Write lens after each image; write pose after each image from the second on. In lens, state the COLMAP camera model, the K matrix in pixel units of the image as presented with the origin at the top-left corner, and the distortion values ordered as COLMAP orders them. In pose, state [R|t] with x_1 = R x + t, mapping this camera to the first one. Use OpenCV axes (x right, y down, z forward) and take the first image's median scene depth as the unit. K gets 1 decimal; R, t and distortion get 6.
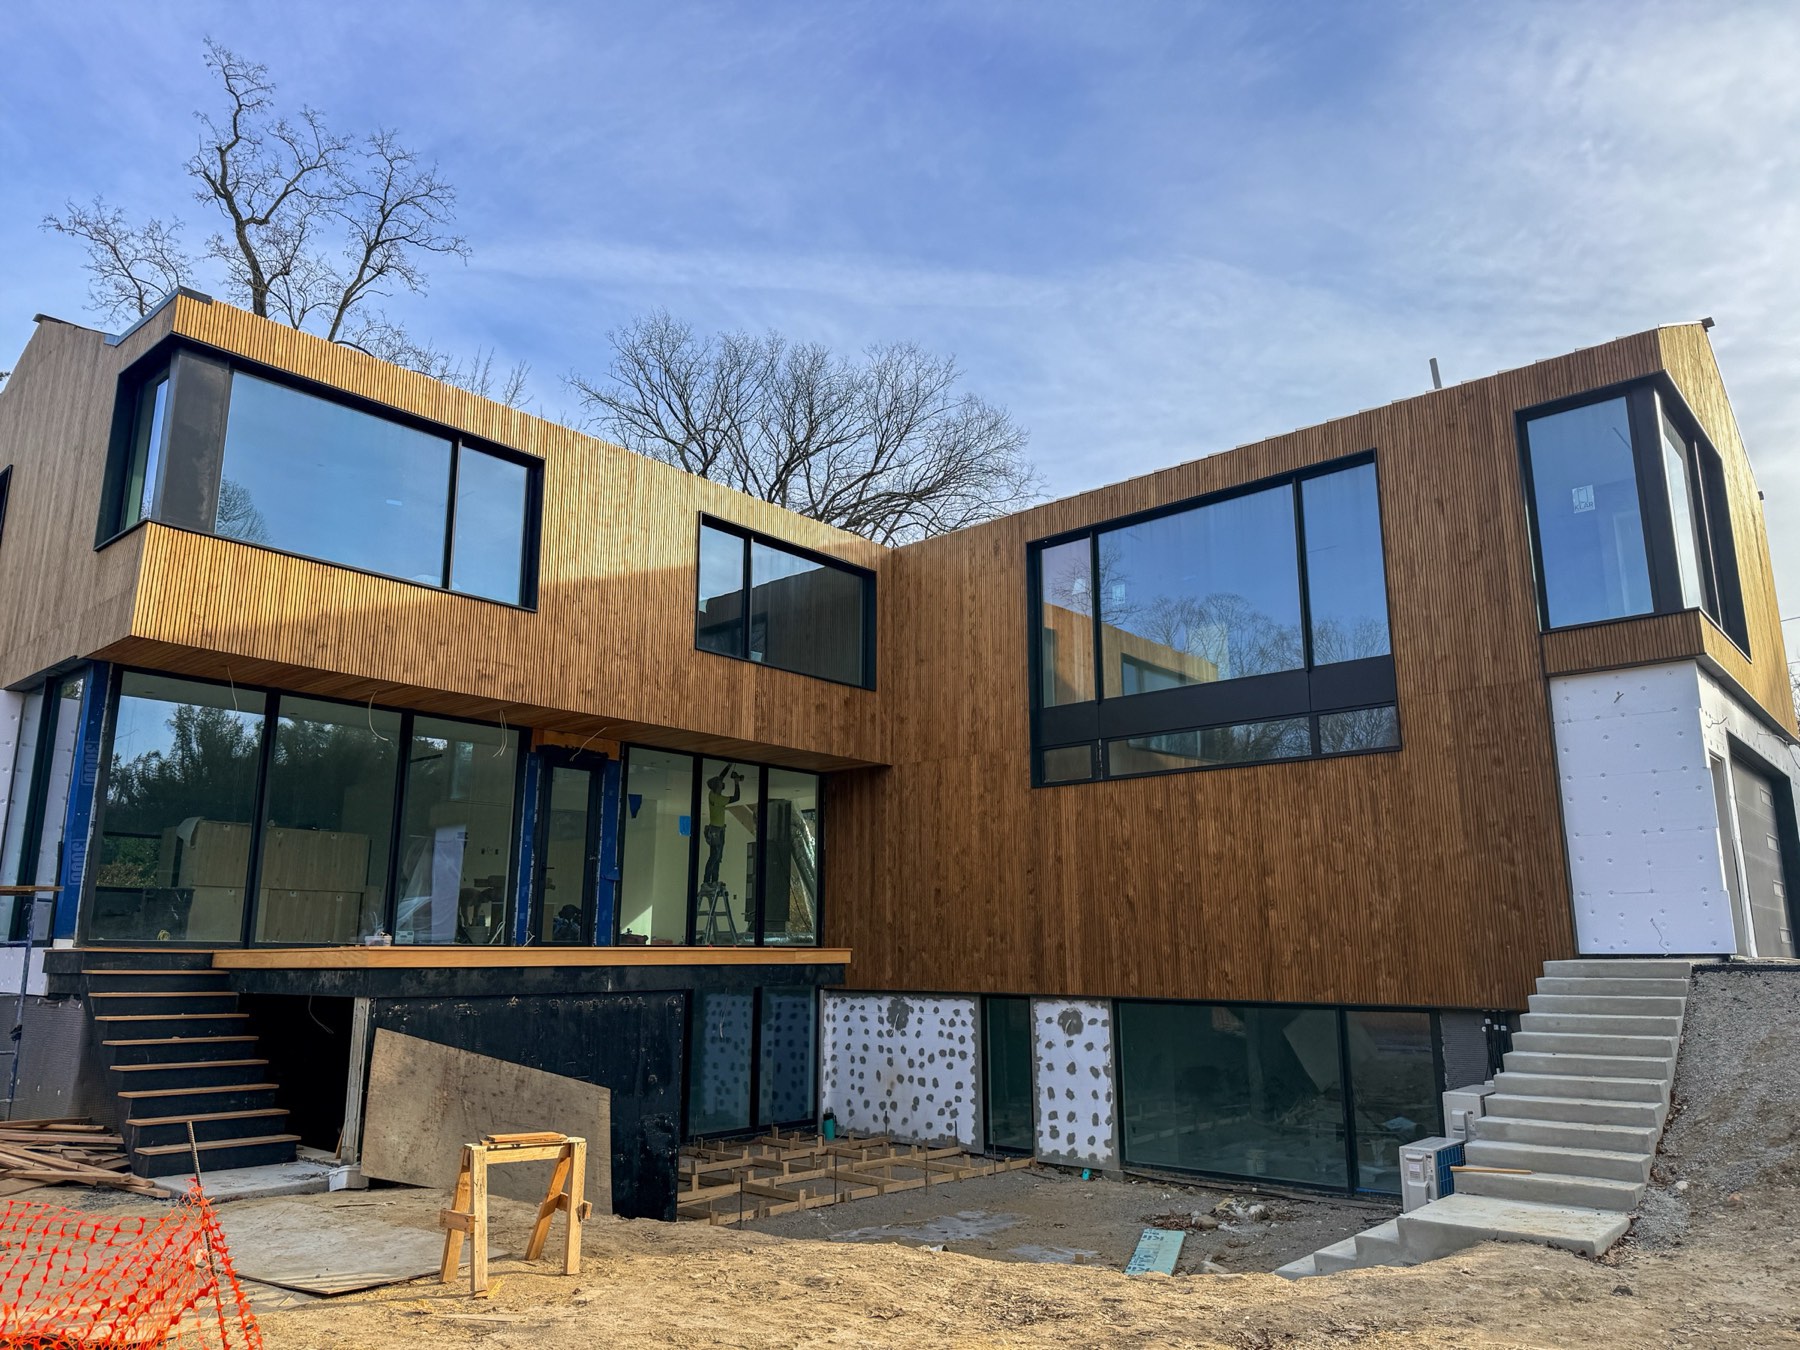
lens RADIAL K [[1270.9, 0, 900.0], [0, 1270.9, 675.0], [0, 0, 1]] dist [-0.000384, 0.000171]
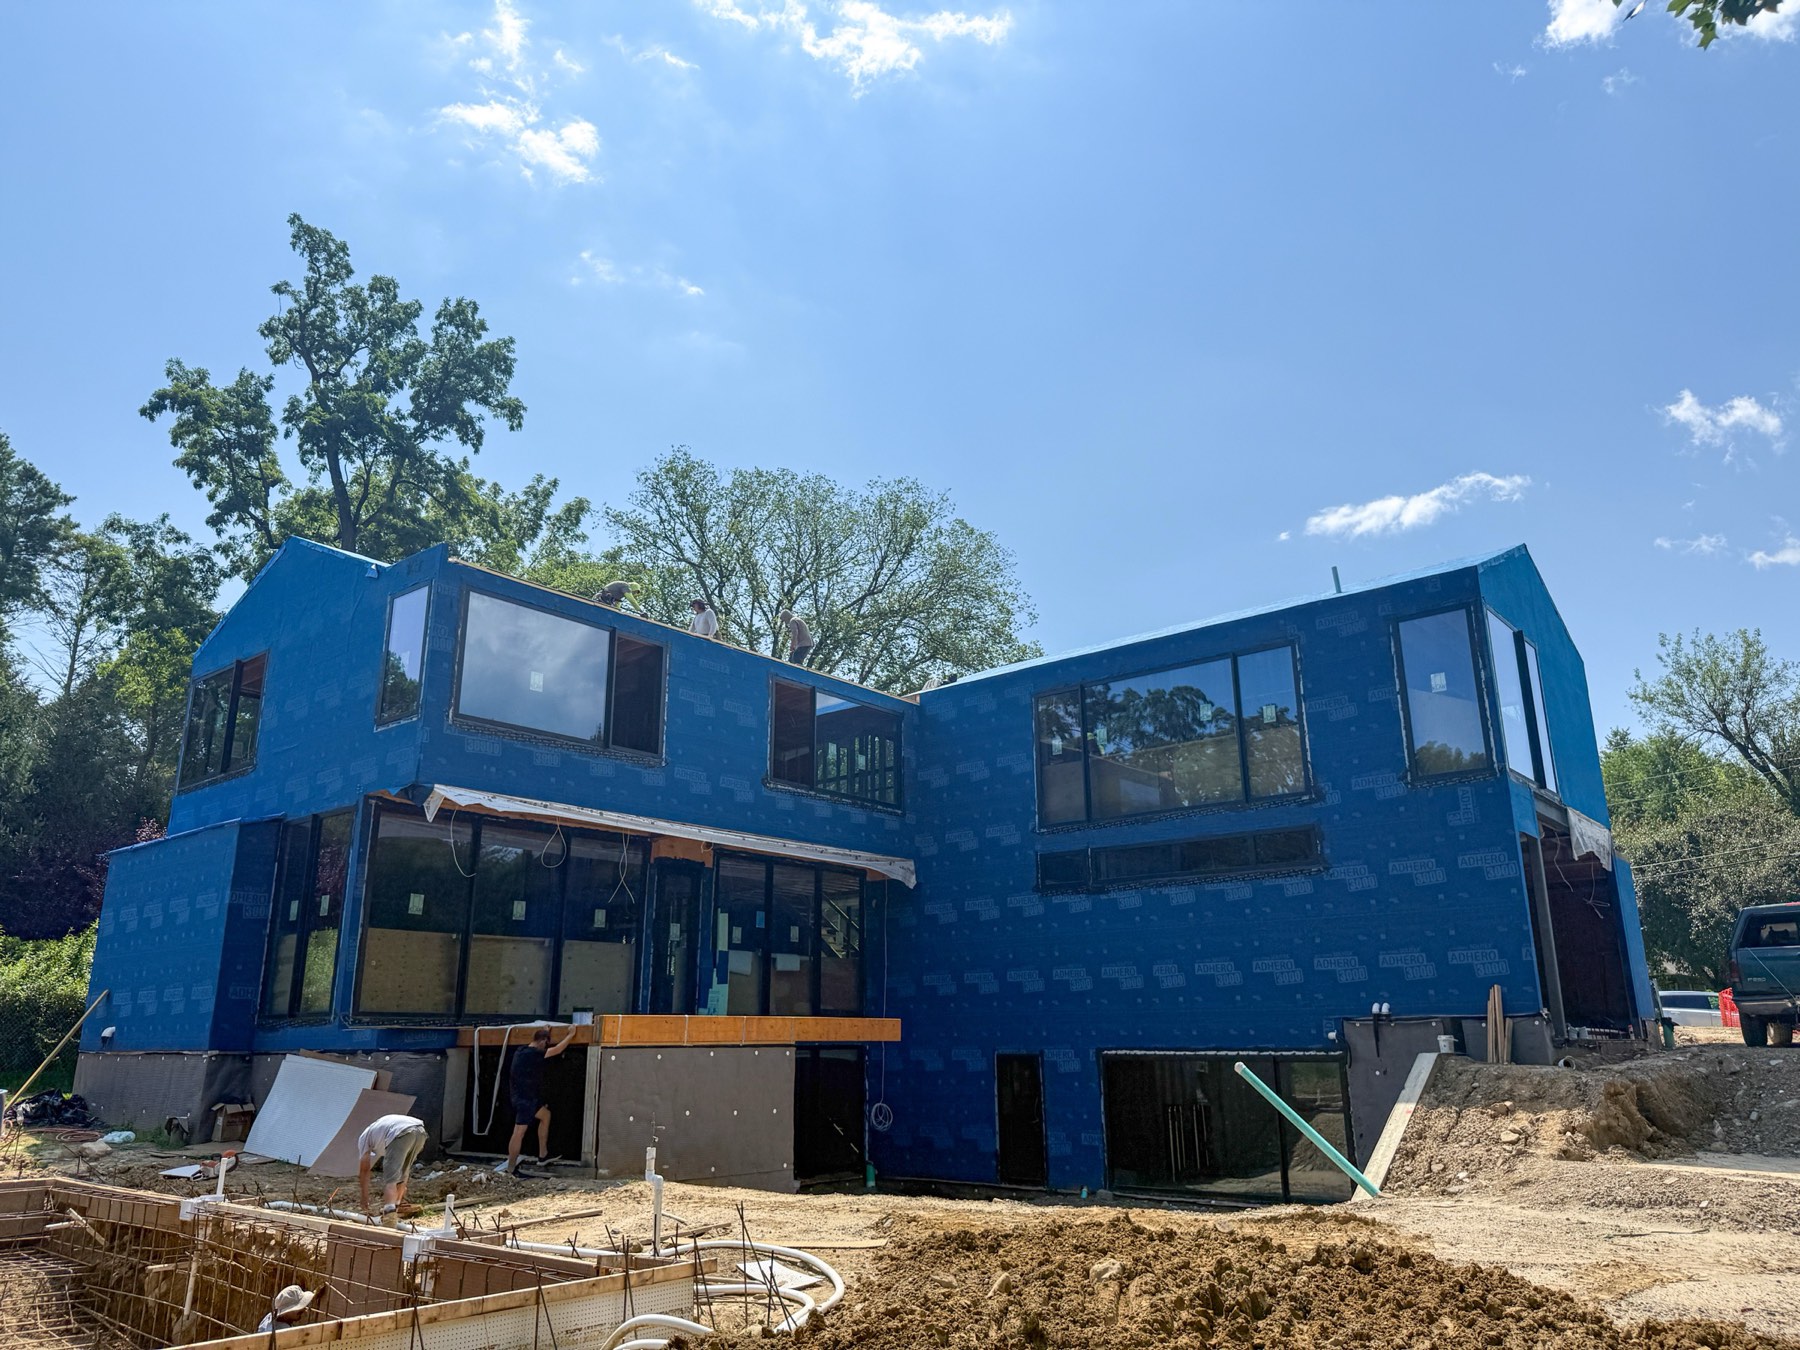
lens RADIAL K [[1270.9, 0, 900.0], [0, 1270.9, 675.0], [0, 0, 1]] dist [-0.000384, 0.000171]
pose [[0.999763, -0.005029, 0.021193, -0.022128], [0.006382, 0.997914, -0.064239, -0.014828], [-0.020826, 0.064359, 0.997709, -0.097644]]
